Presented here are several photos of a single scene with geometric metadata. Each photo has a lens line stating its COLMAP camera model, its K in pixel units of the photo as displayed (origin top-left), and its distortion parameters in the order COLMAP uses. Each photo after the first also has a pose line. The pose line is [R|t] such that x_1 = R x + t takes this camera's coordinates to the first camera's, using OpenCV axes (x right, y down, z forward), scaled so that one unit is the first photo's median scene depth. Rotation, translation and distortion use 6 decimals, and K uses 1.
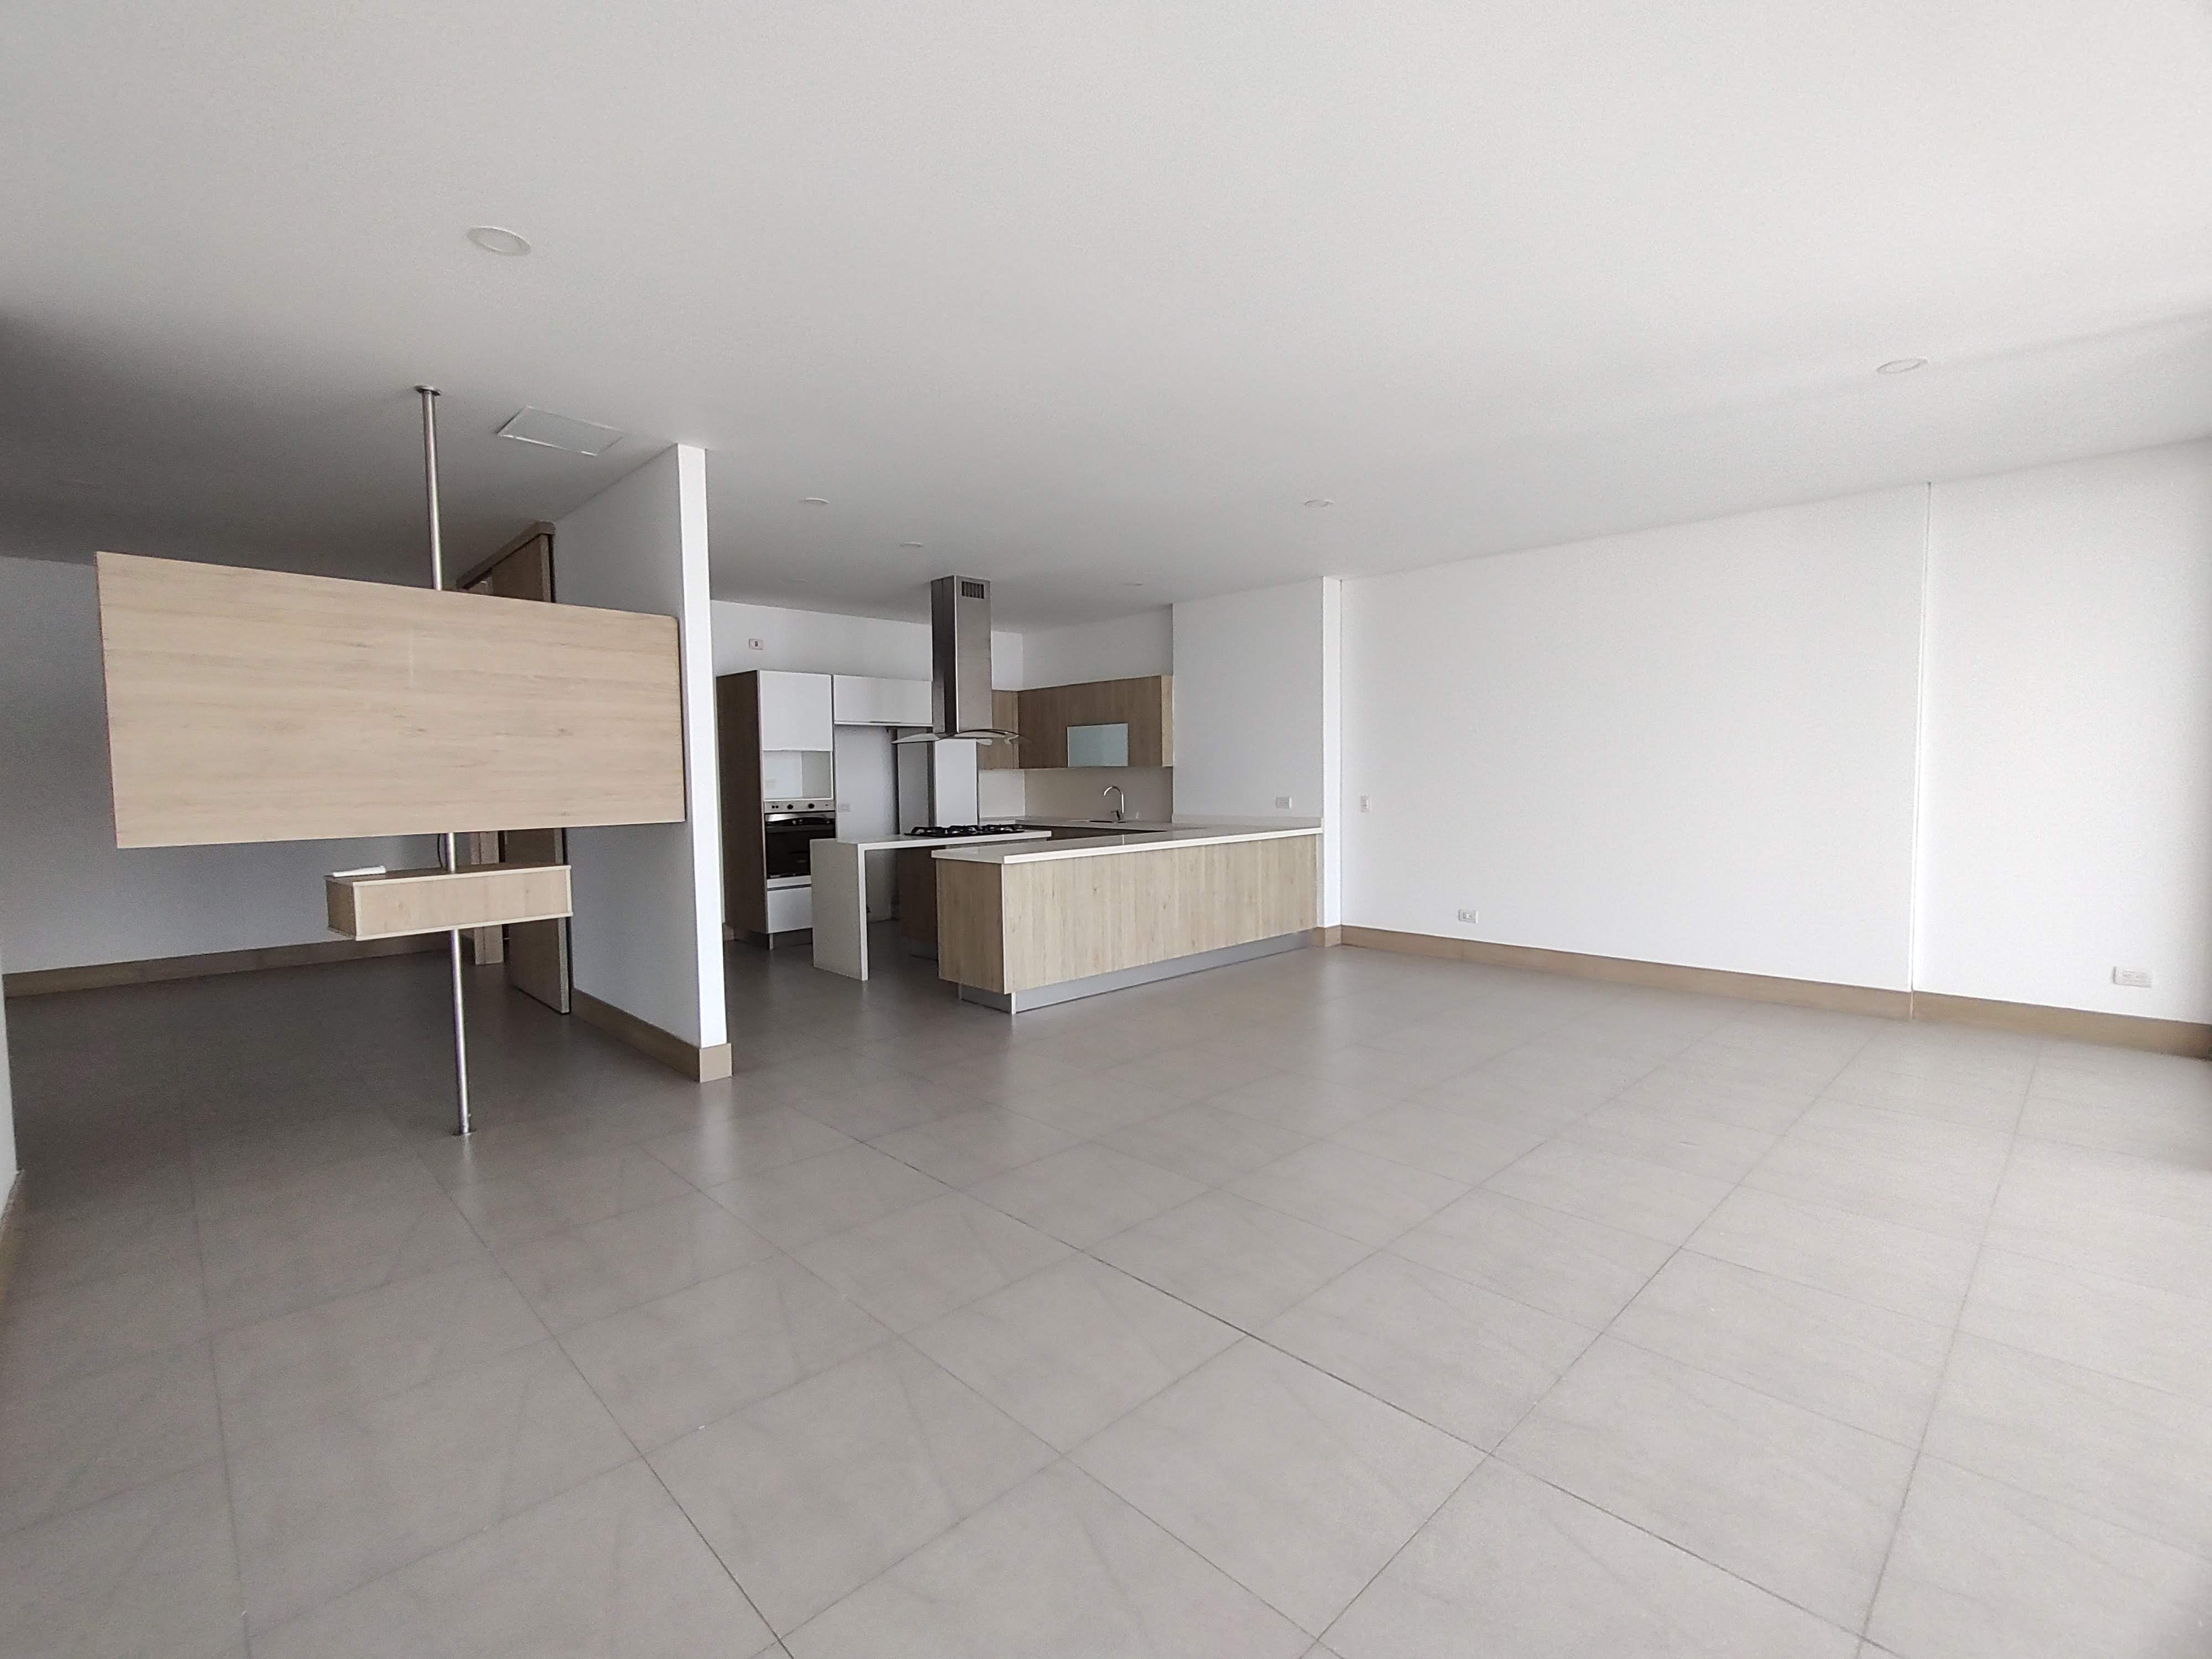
lens RADIAL K [[1003.9, 0, 1093.6], [0, 1003.9, 840.0], [0, 0, 1]] dist [0.010194, 0.000447]
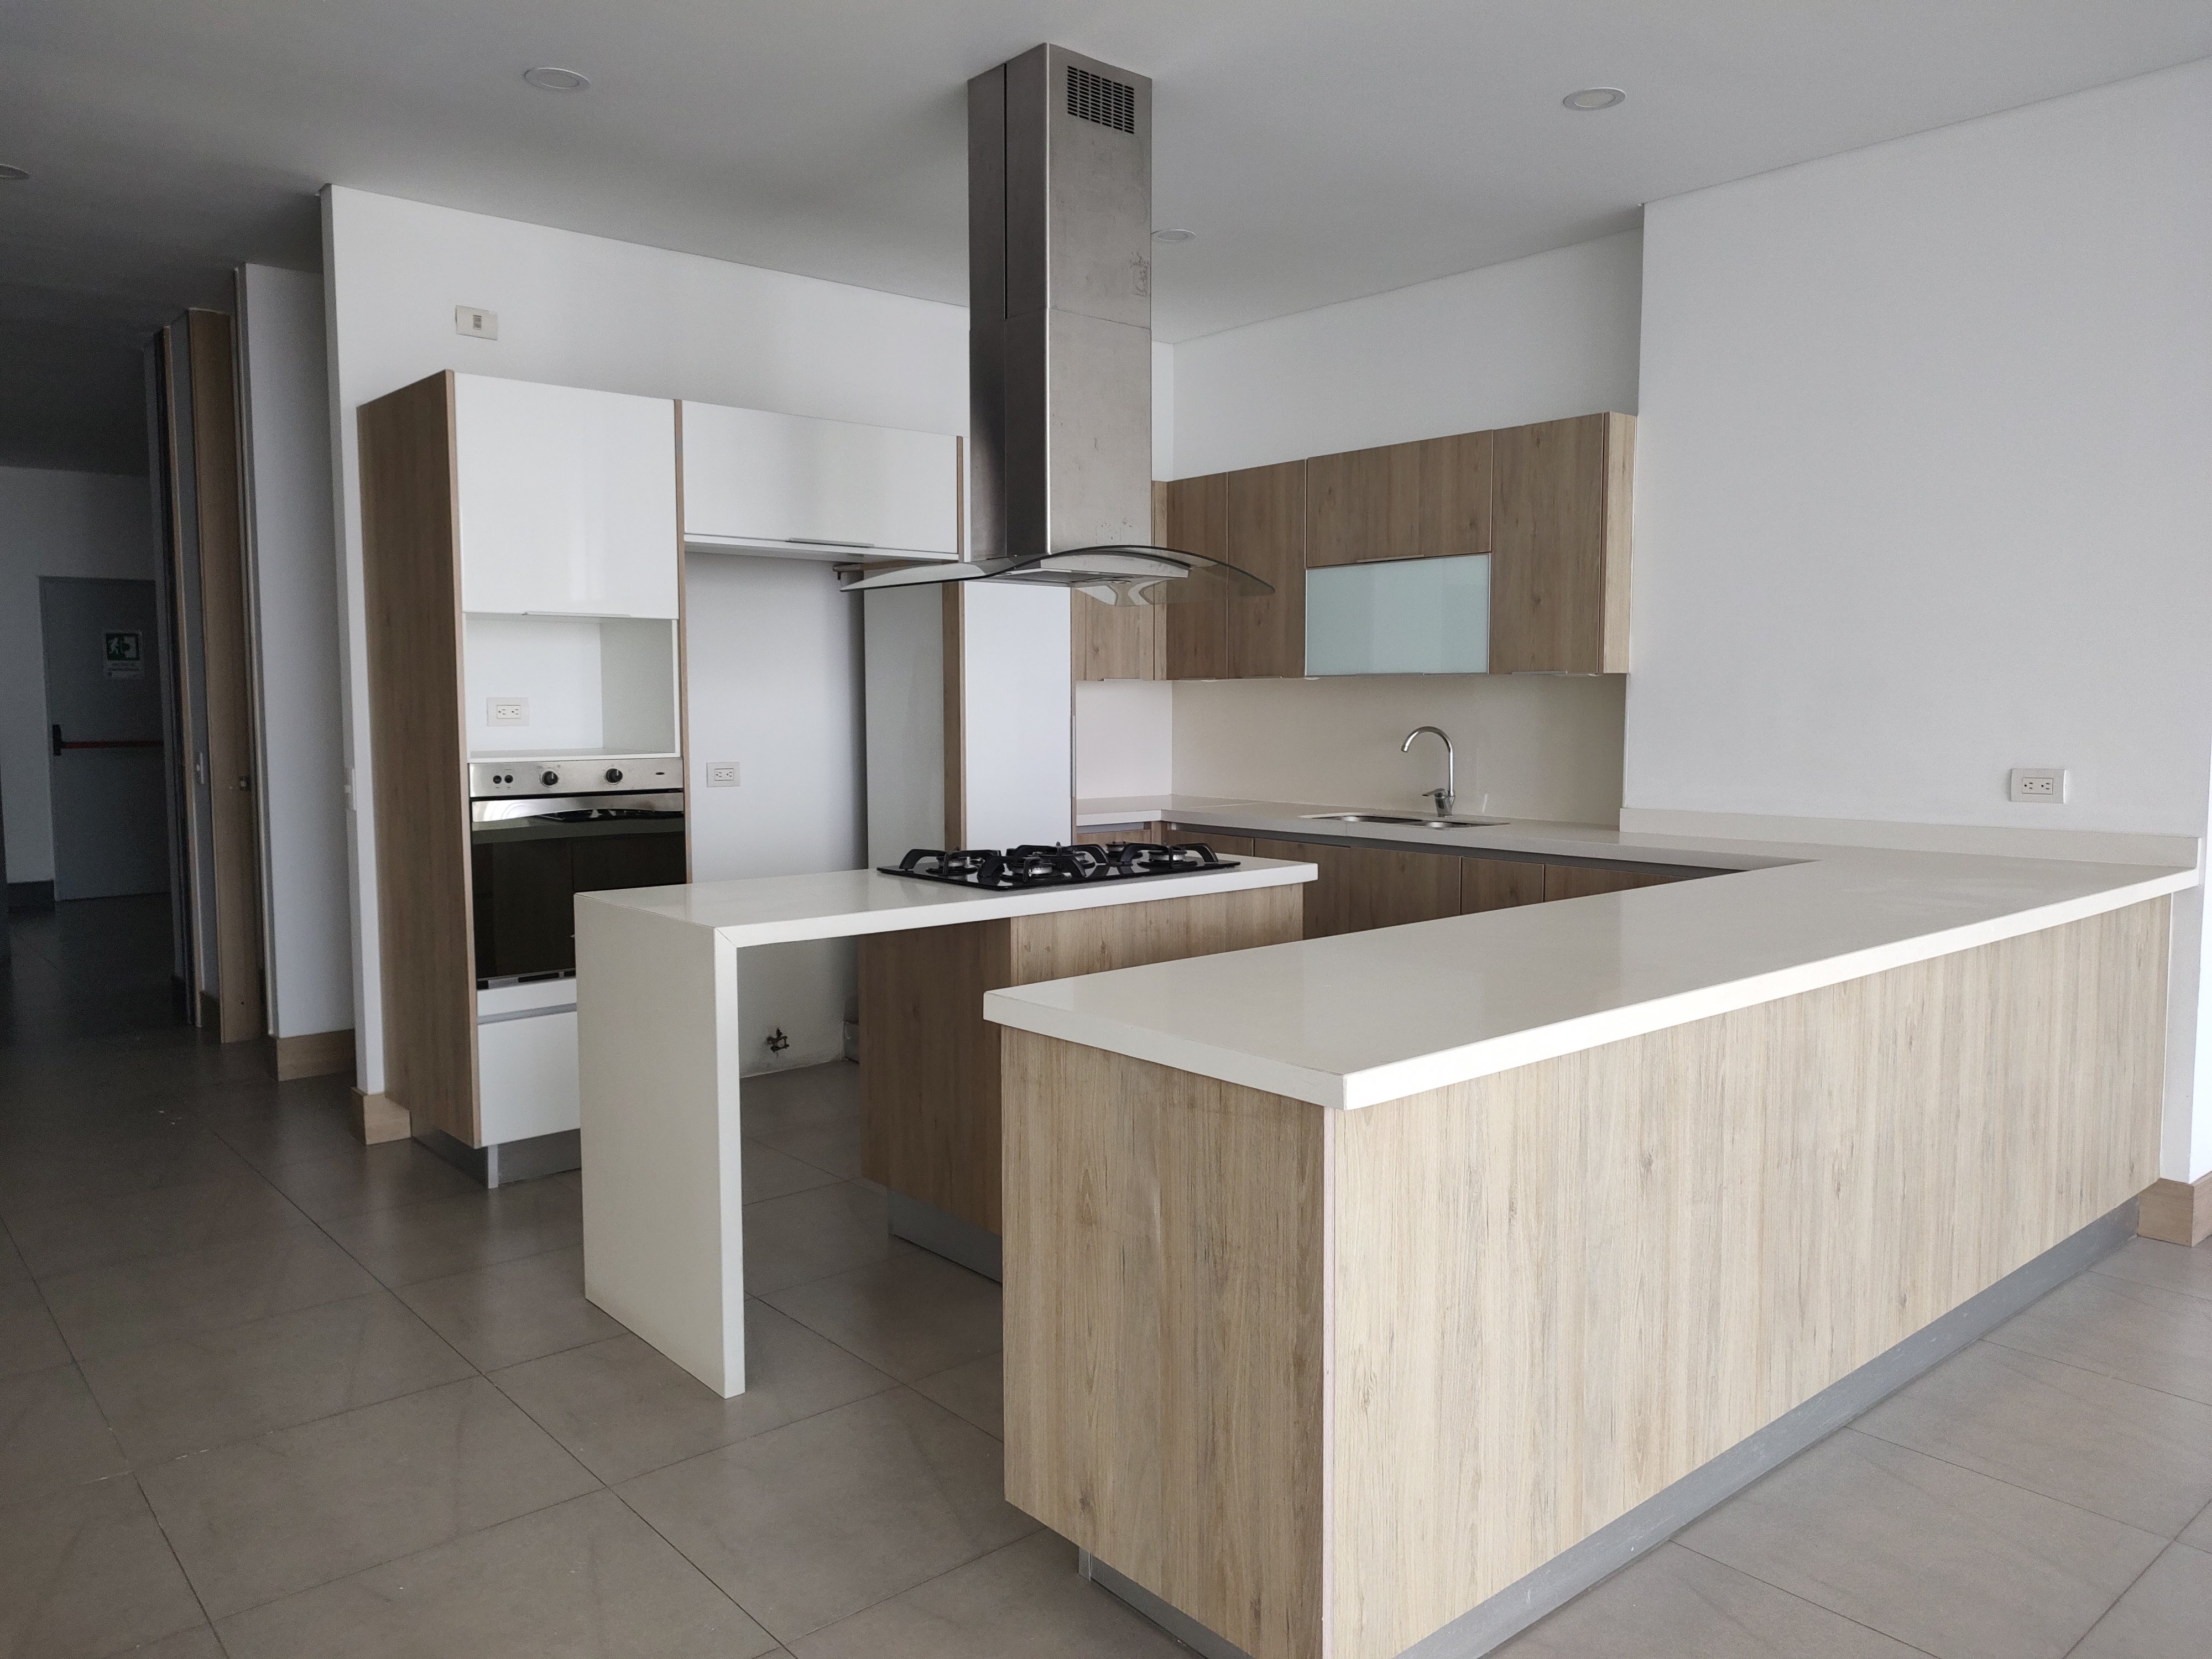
lens RADIAL K [[1578.4, 0, 1100.9], [0, 1578.4, 815.9], [0, 0, 1]] dist [0.028437, -0.005533]
pose [[0.998744, 0.014242, -0.048034, -0.096361], [-0.013777, 0.999855, 0.010006, -0.031320], [0.048169, -0.009331, 0.998796, 0.516161]]
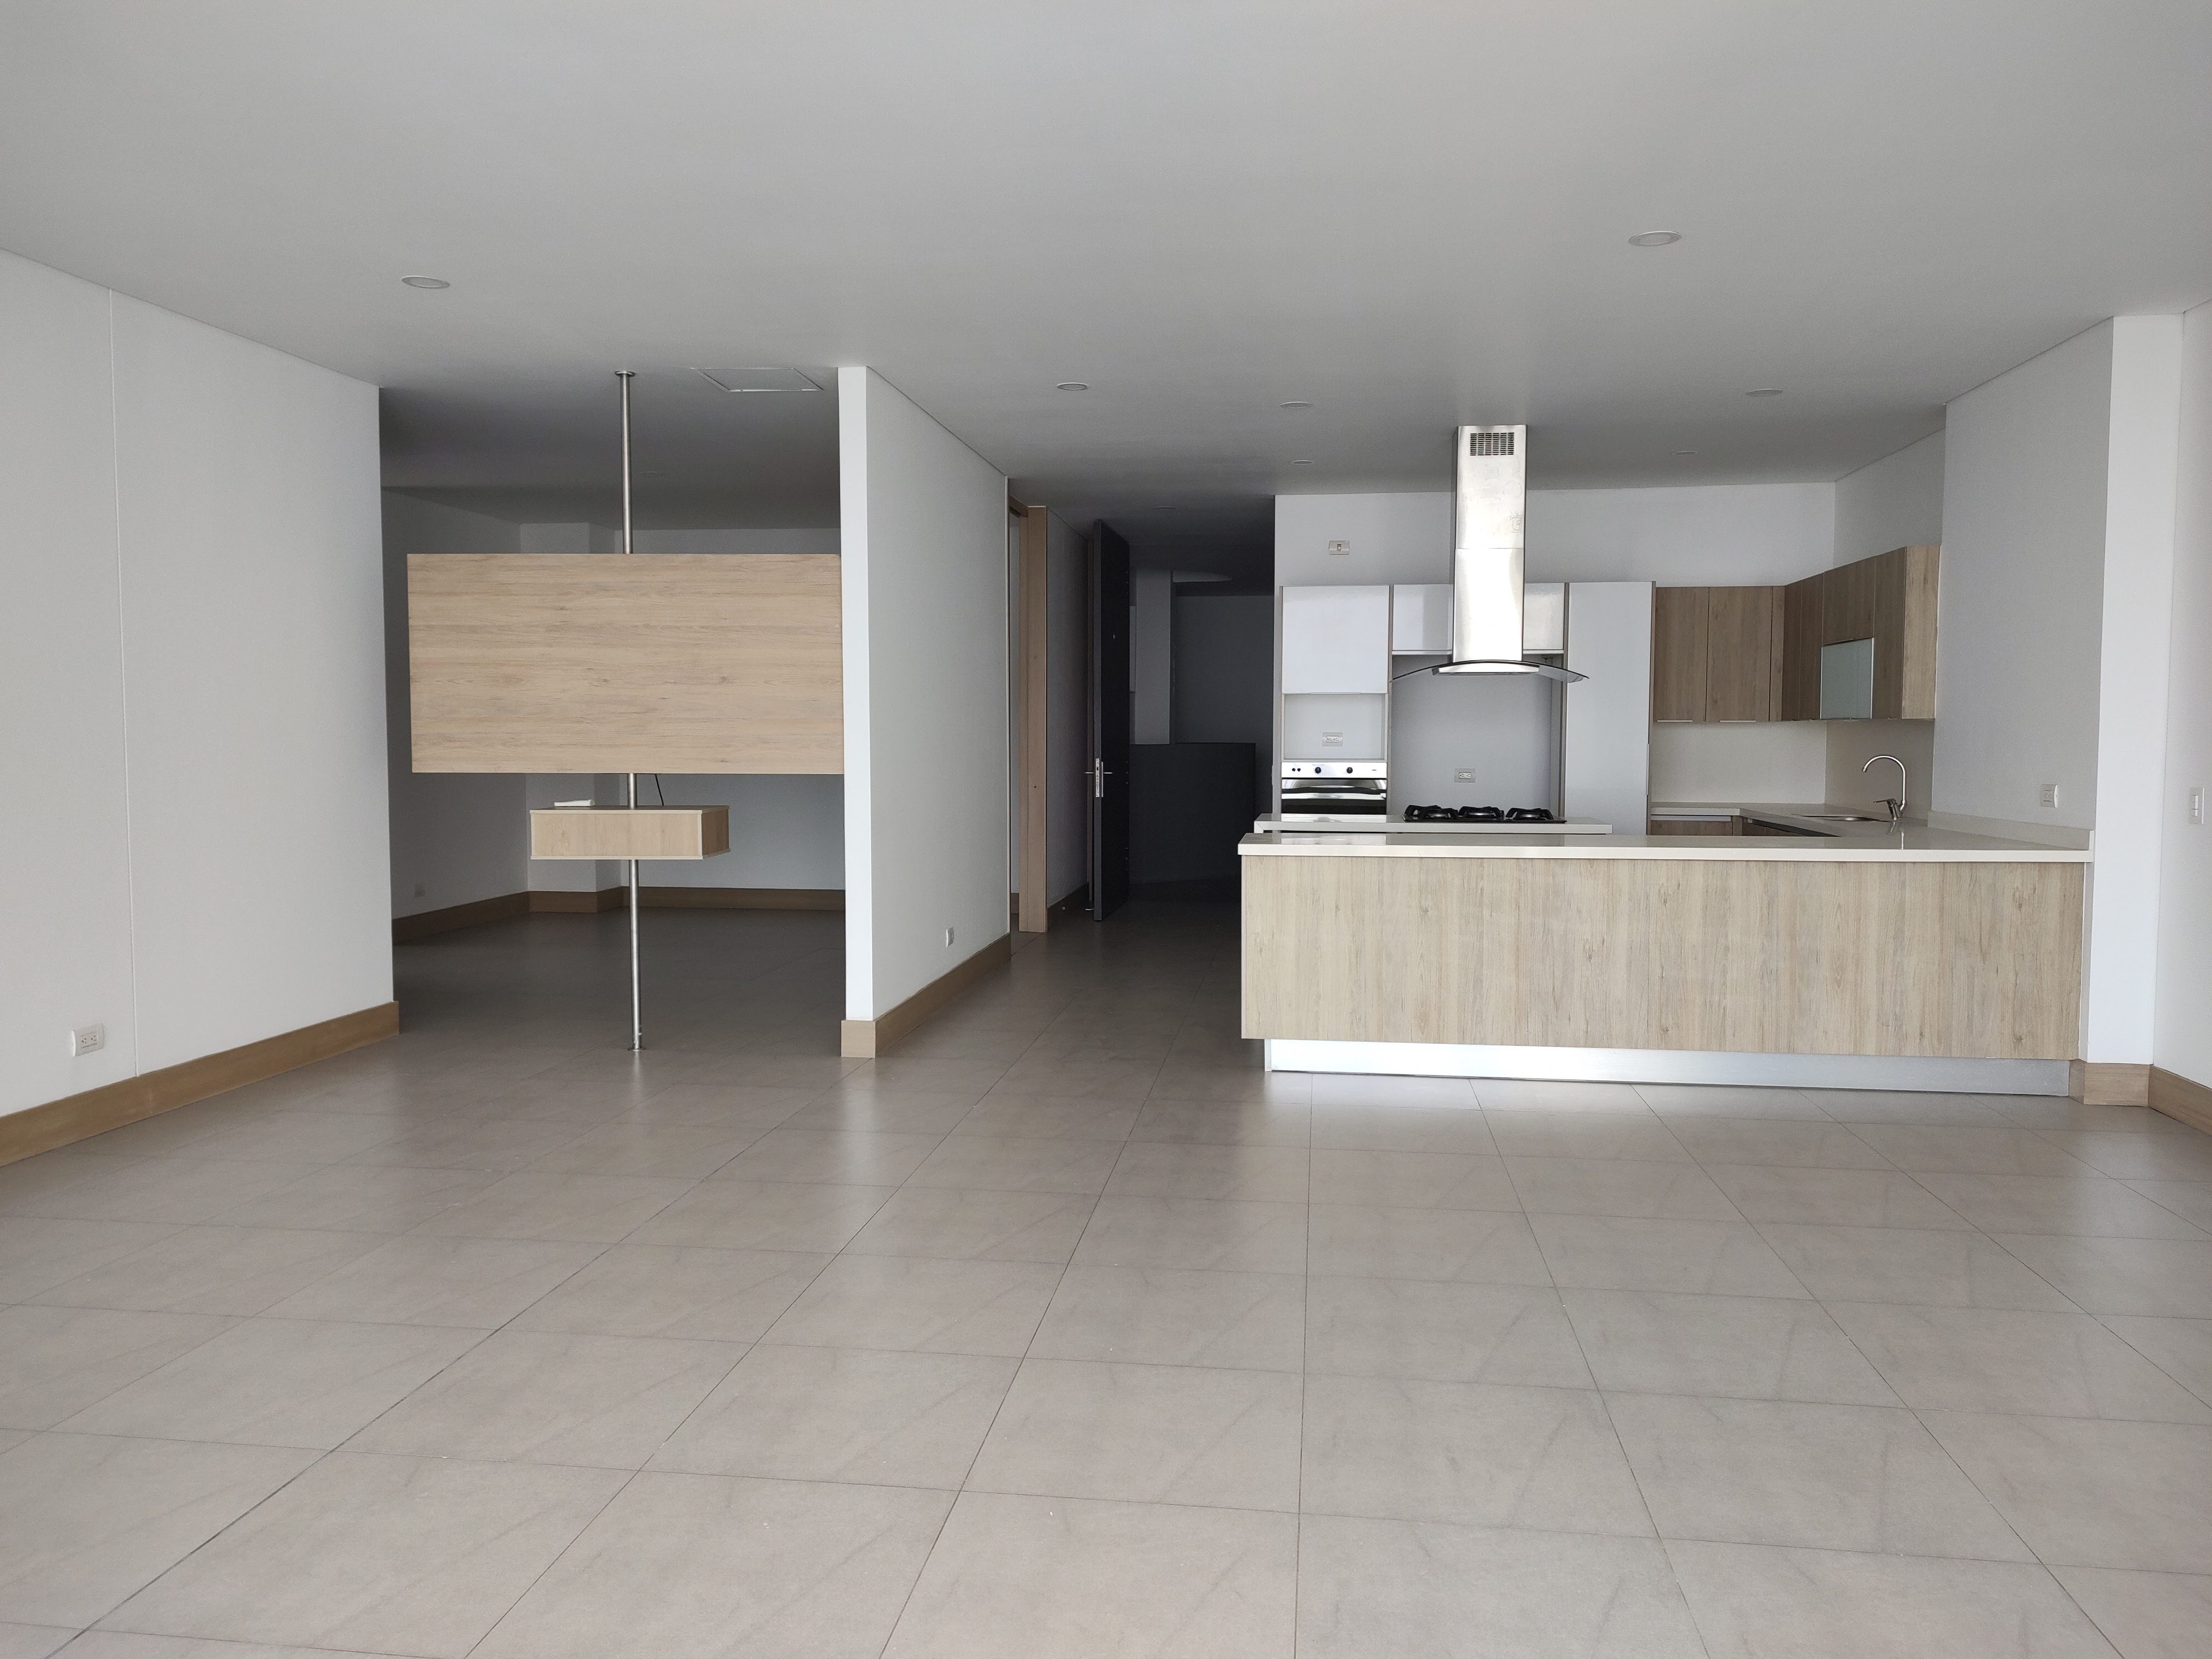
lens RADIAL K [[1578.4, 0, 1105.4], [0, 1578.4, 843.1], [0, 0, 1]] dist [0.028437, -0.005533]
pose [[0.620847, 0.071644, -0.780651, 0.559073], [-0.063547, 0.997137, 0.040974, -0.018779], [0.781352, 0.024170, 0.623622, 0.177080]]
